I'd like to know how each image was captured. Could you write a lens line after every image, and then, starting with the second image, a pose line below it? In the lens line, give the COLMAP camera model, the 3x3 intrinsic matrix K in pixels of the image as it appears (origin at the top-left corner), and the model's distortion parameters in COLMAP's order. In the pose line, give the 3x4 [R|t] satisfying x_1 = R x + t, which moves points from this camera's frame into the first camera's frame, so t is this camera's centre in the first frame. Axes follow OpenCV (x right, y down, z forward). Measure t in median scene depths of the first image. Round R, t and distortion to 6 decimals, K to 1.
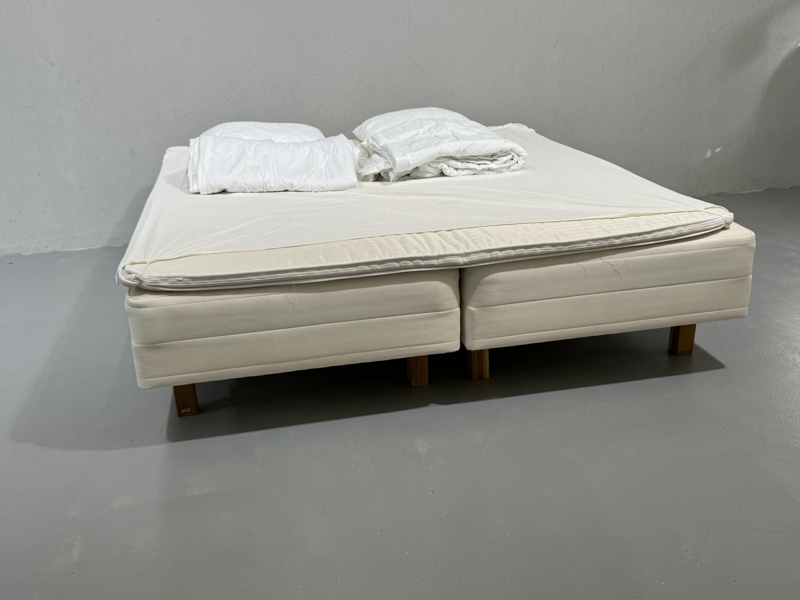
lens RADIAL K [[792.0, 0, 391.3], [0, 792.0, 298.5], [0, 0, 1]] dist [0.041459, 0.000000]
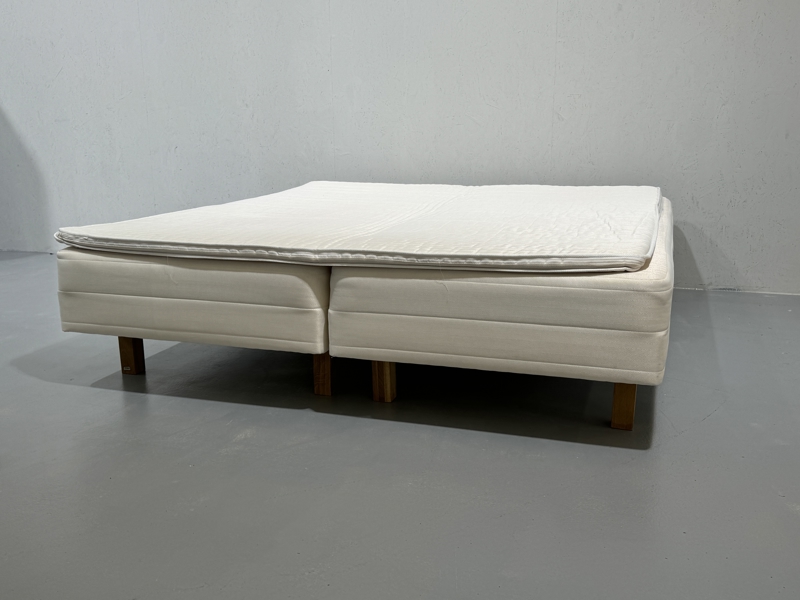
lens RADIAL K [[792.0, 0, 393.6], [0, 792.0, 302.5], [0, 0, 1]] dist [0.041459, 0.000000]
pose [[0.866343, 0.143088, -0.478514, 0.636174], [-0.197937, 0.977996, -0.065917, 0.051036], [0.458553, 0.151822, 0.875602, 0.174574]]
